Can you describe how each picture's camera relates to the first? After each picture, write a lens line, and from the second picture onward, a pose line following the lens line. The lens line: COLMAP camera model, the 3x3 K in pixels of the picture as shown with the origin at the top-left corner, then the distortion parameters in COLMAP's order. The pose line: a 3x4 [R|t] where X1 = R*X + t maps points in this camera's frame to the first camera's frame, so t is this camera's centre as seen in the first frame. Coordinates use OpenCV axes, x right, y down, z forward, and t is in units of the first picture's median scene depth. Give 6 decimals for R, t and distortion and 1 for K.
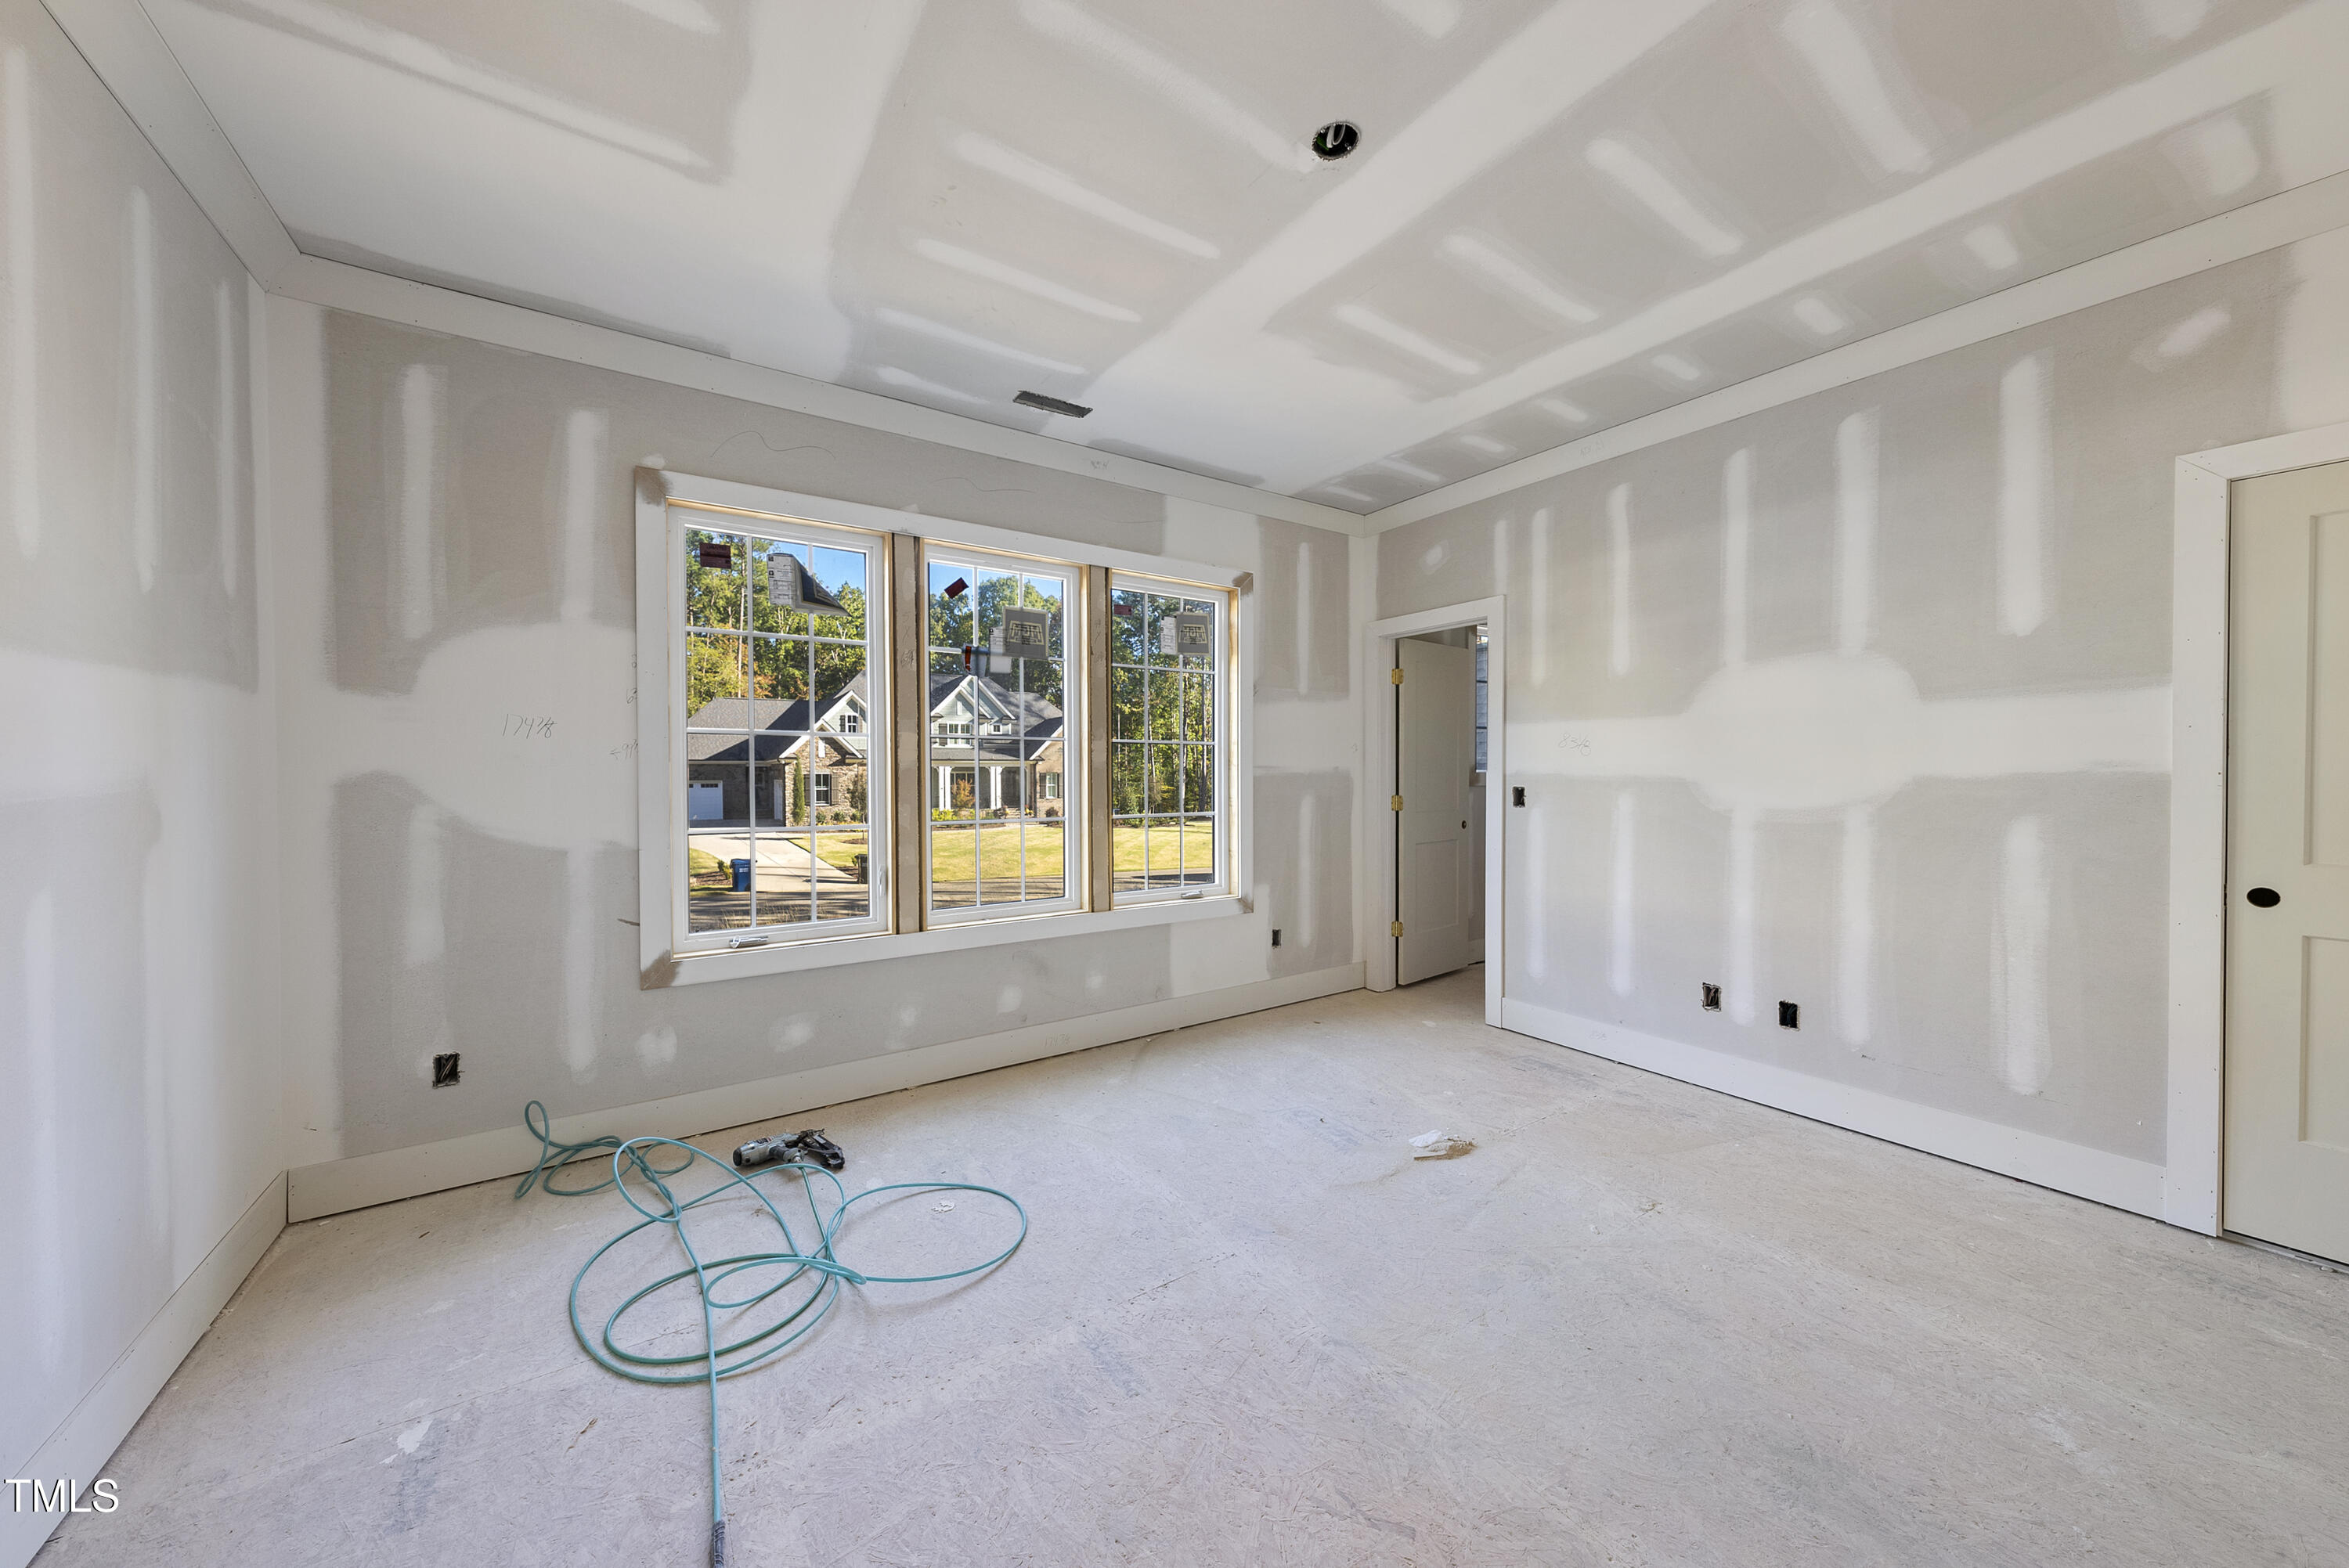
lens RADIAL K [[801.6, 0, 1183.5], [0, 801.6, 781.0], [0, 0, 1]] dist [-0.000984, -0.000179]
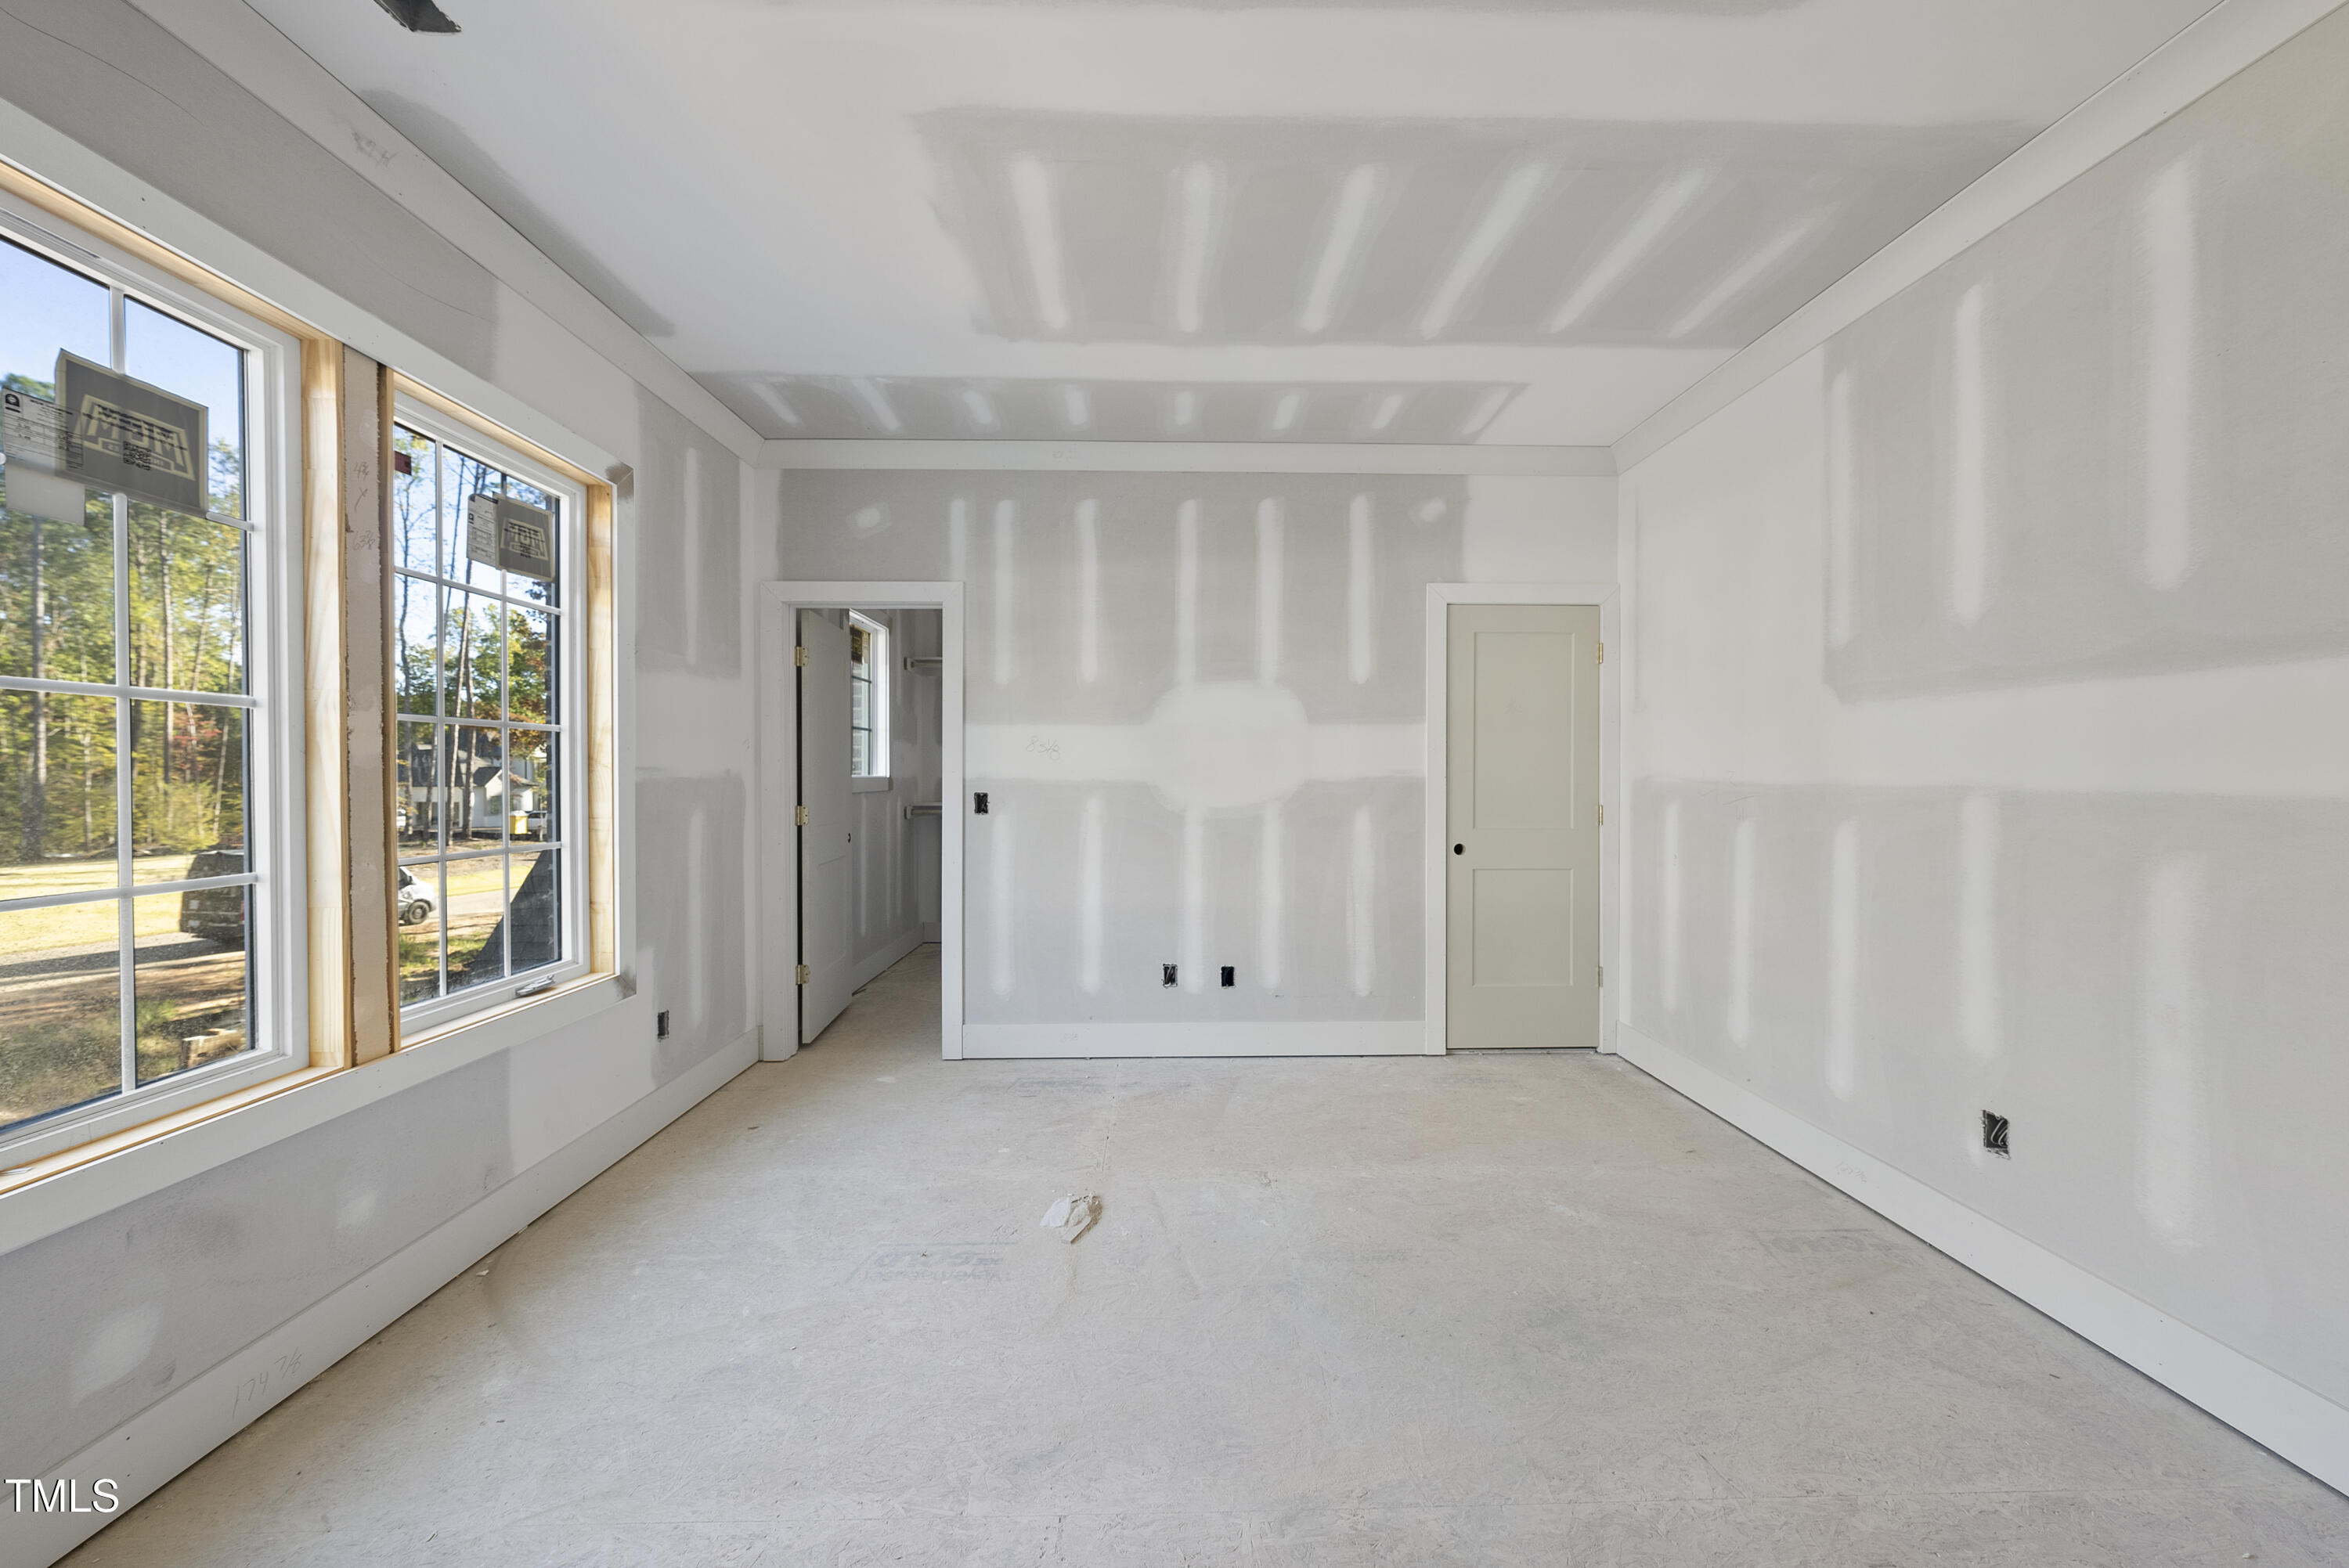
lens RADIAL K [[801.6, 0, 1177.5], [0, 801.6, 781.7], [0, 0, 1]] dist [-0.000984, -0.000179]
pose [[0.548184, -0.004438, 0.836346, -0.256807], [0.009530, 0.999954, -0.000940, -0.002453], [-0.836303, 0.008486, 0.548202, 0.338157]]
